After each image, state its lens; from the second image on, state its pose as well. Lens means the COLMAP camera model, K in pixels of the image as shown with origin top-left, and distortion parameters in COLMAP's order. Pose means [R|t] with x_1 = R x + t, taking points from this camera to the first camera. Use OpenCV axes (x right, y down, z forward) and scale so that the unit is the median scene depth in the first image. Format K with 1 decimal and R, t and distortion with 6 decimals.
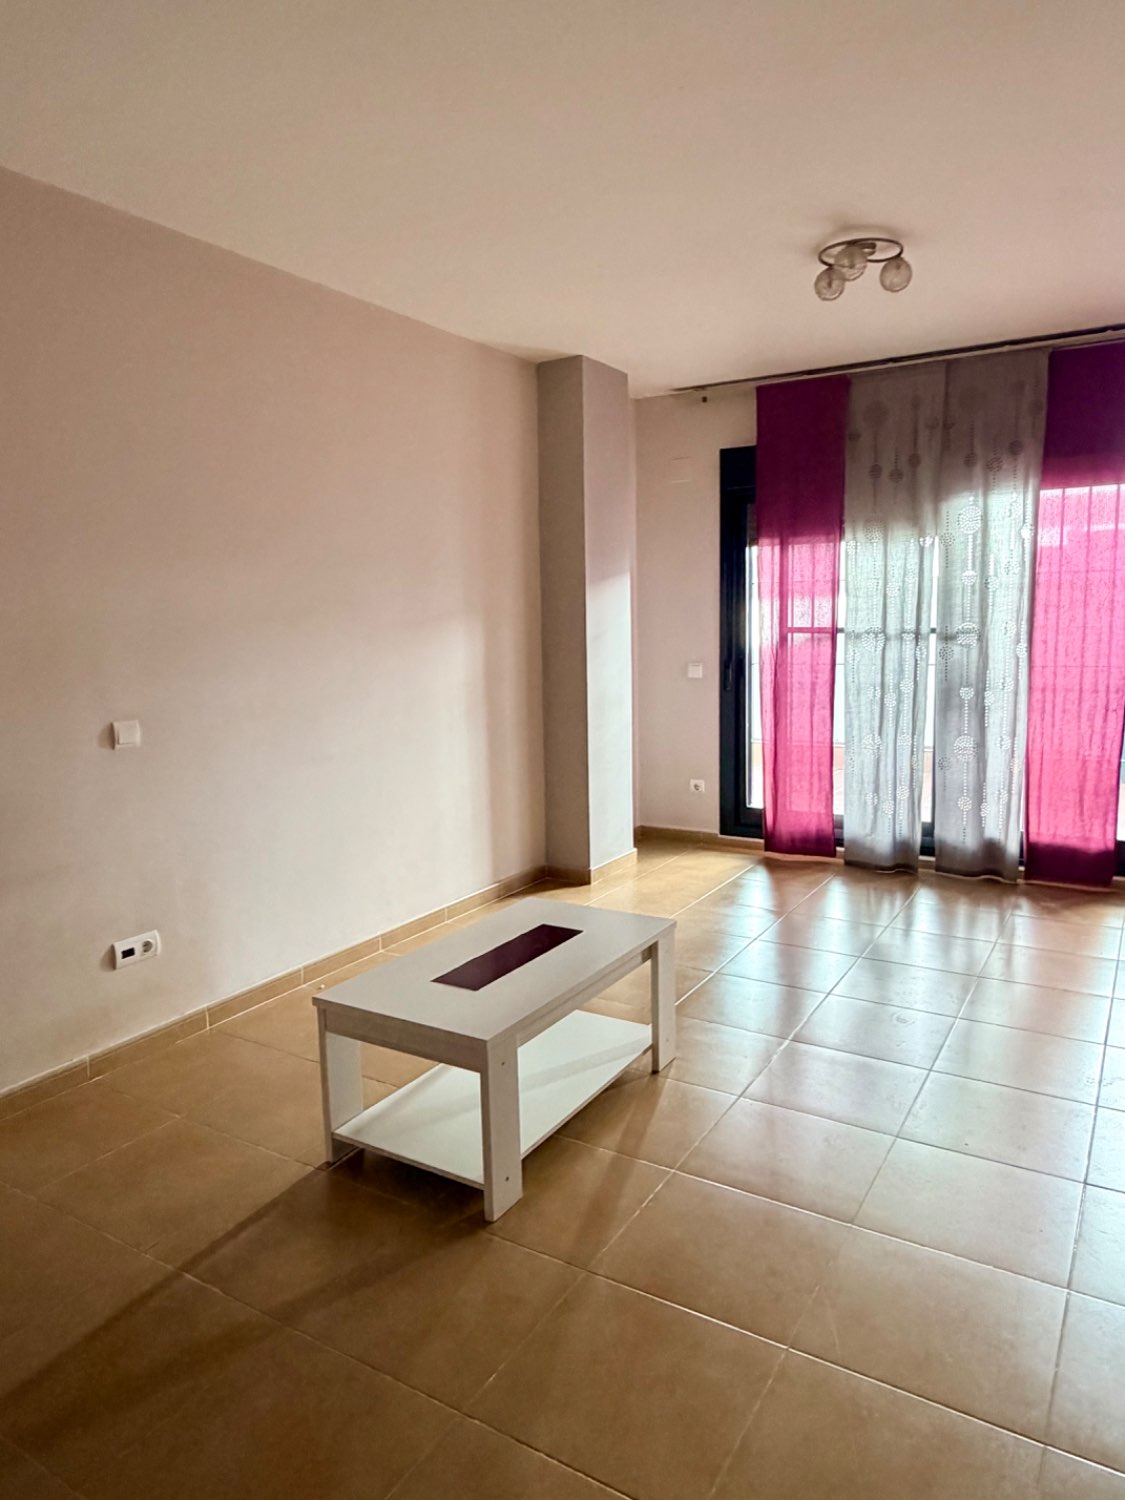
lens RADIAL K [[989.8, 0, 562.9], [0, 989.8, 747.2], [0, 0, 1]] dist [0.000954, 0.001276]
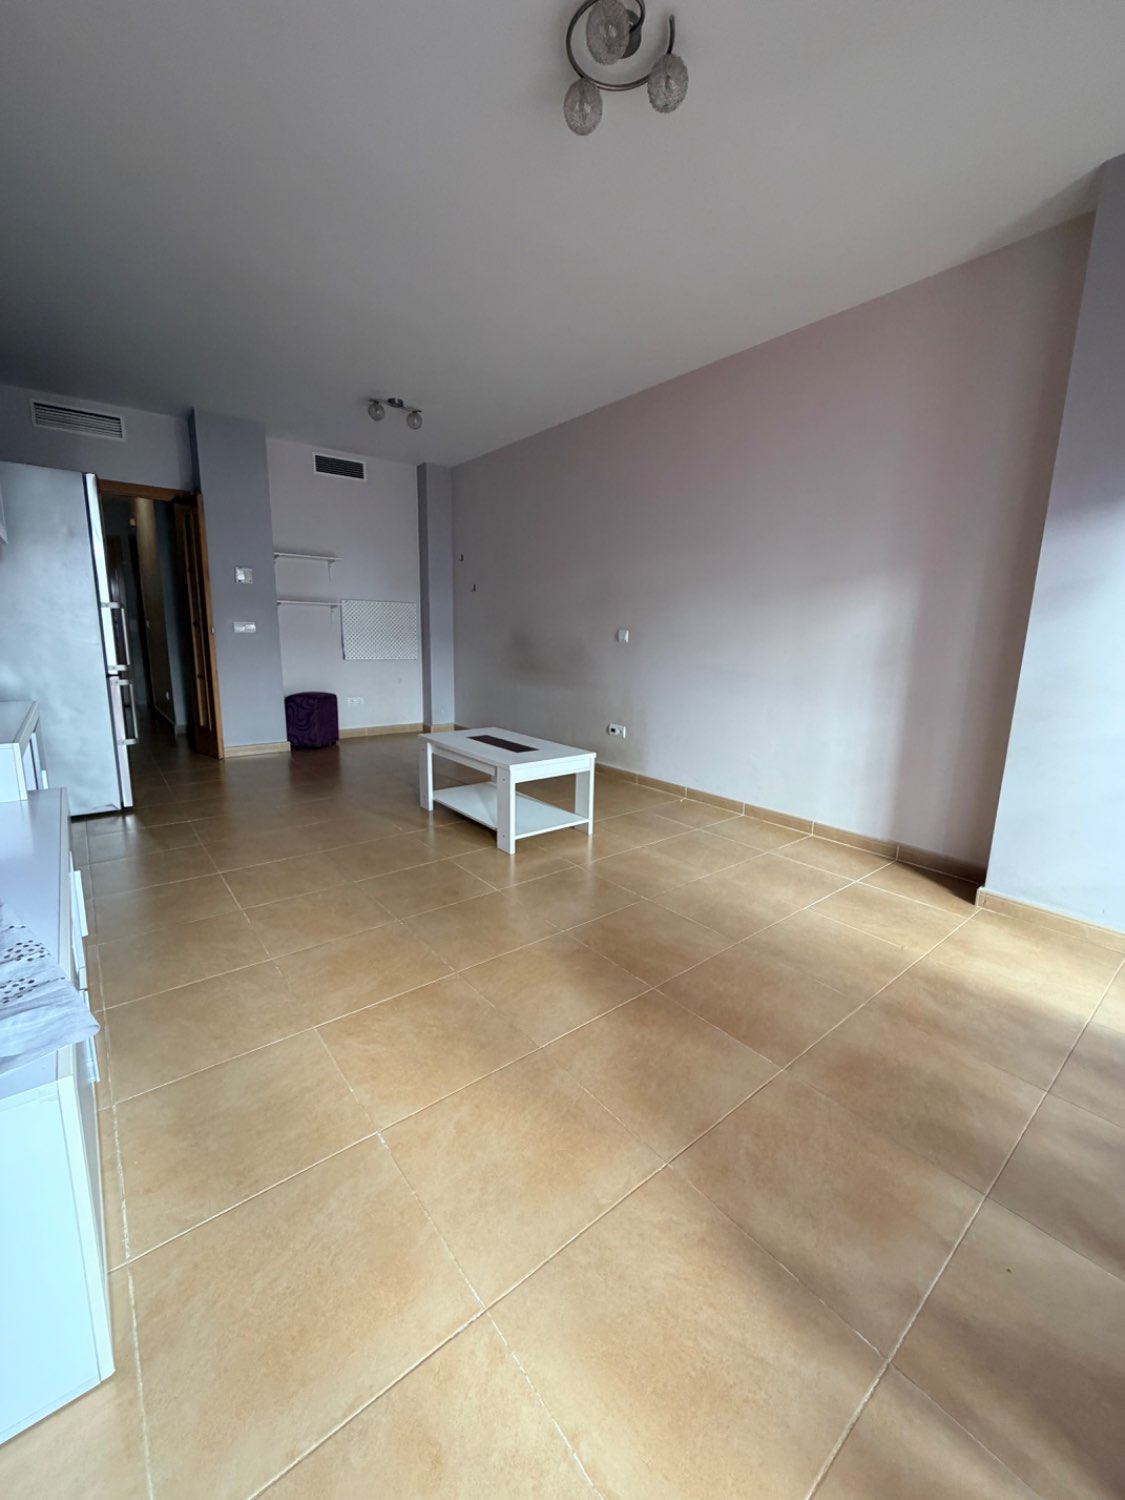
lens RADIAL K [[598.0, 0, 562.9], [0, 598.0, 742.9], [0, 0, 1]] dist [0.001188, 0.000208]
pose [[-0.335691, 0.187271, -0.923169, 1.242181], [-0.143141, 0.958516, 0.246491, -0.129644], [0.931033, 0.214888, -0.294959, 1.786289]]
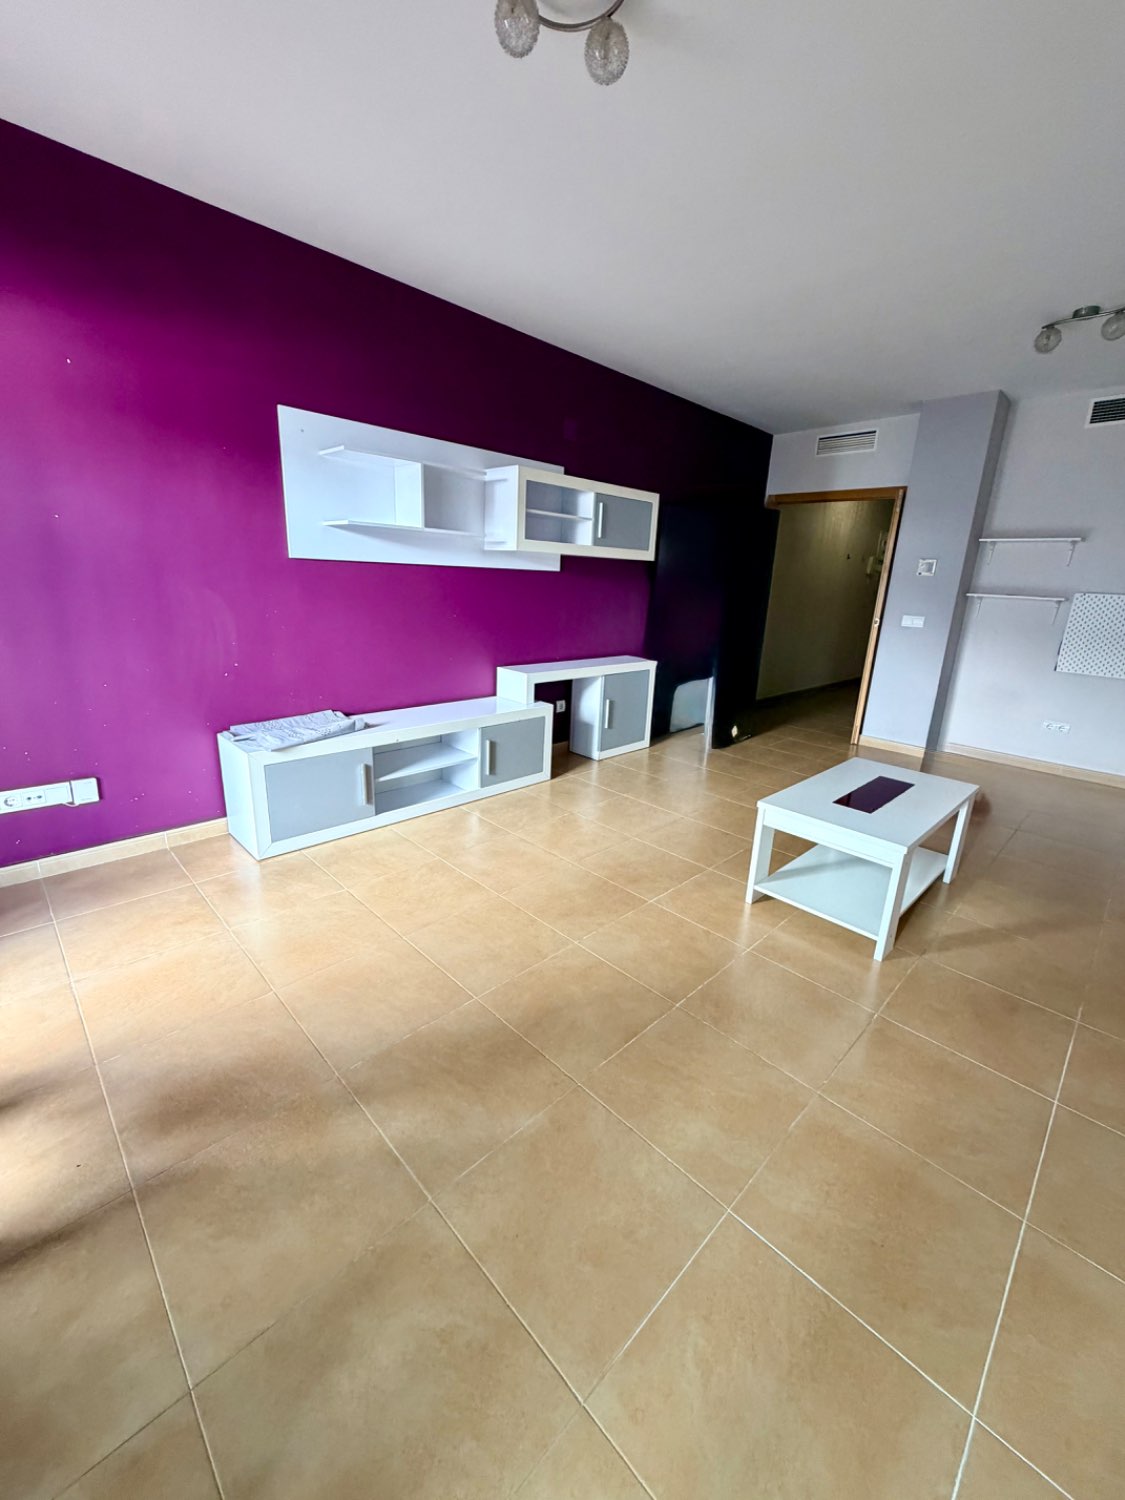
lens RADIAL K [[596.0, 0, 567.6], [0, 596.0, 744.0], [0, 0, 1]] dist [0.000266, -0.000069]
pose [[-0.971088, -0.084585, 0.223233, 0.251397], [0.009732, 0.920317, 0.391053, -0.261753], [-0.238523, 0.381920, -0.892885, 2.289916]]
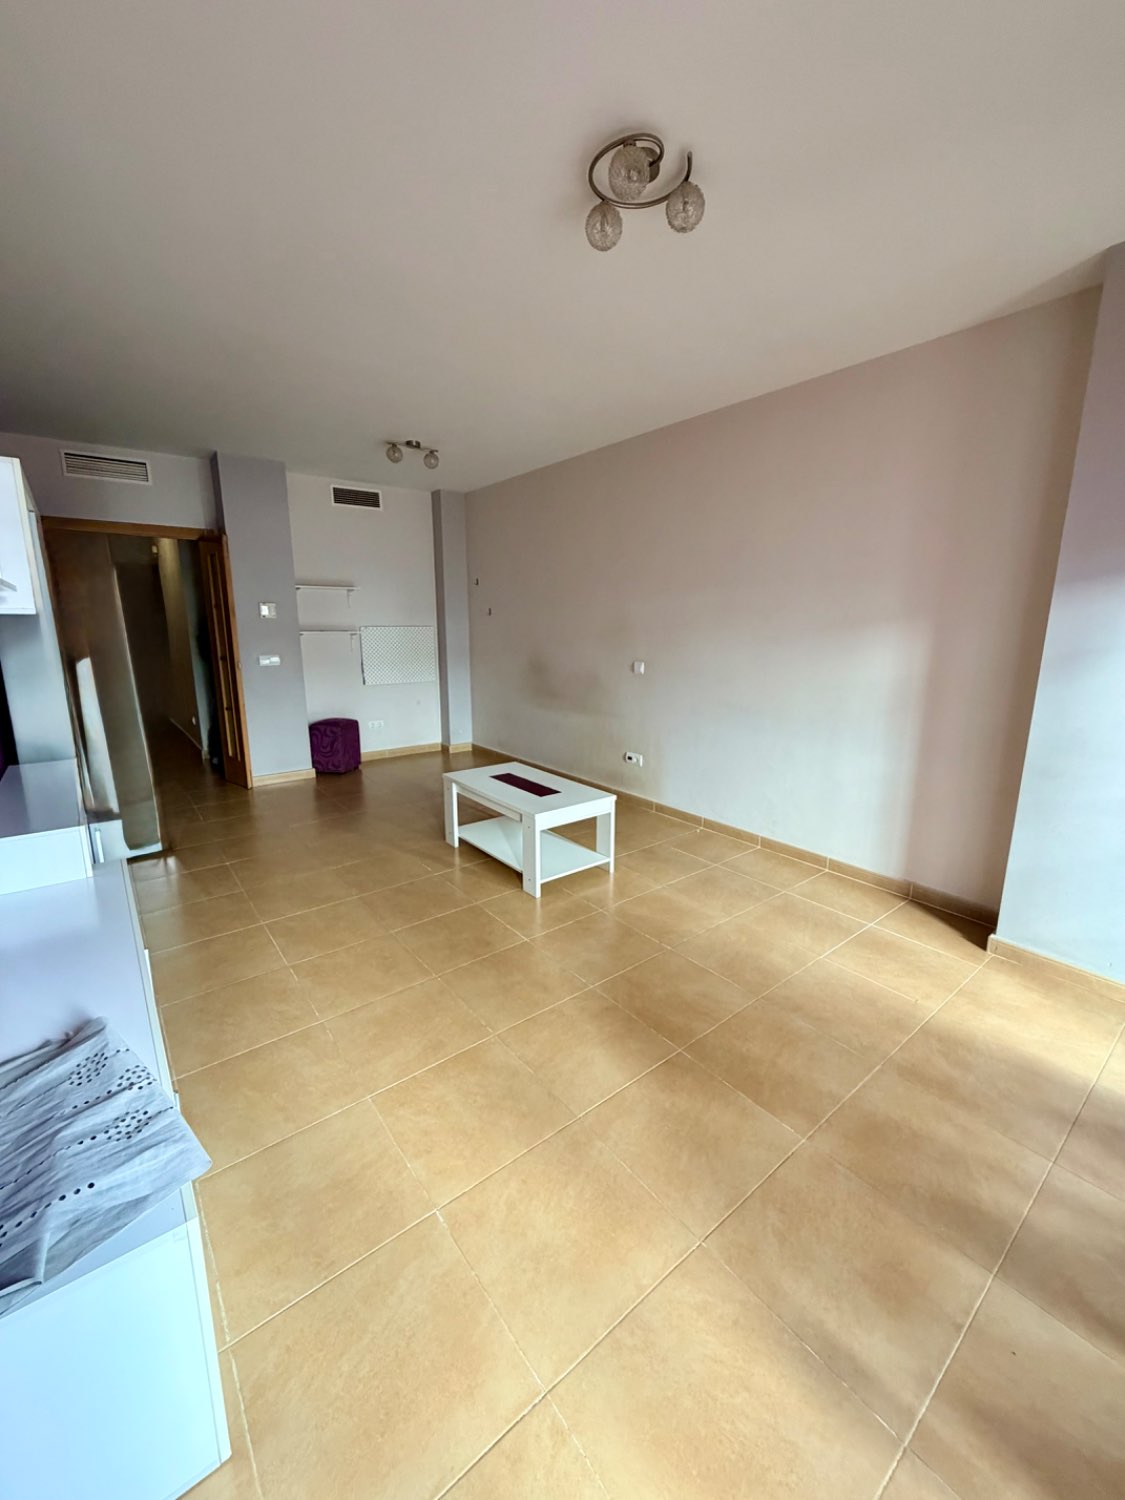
lens RADIAL K [[597.3, 0, 563.1], [0, 597.3, 743.5], [0, 0, 1]] dist [0.001162, 0.000400]
pose [[-0.347989, 0.208600, -0.913997, 1.270042], [-0.123877, 0.956151, 0.265385, -0.259414], [0.929278, 0.205574, -0.306890, 1.749712]]
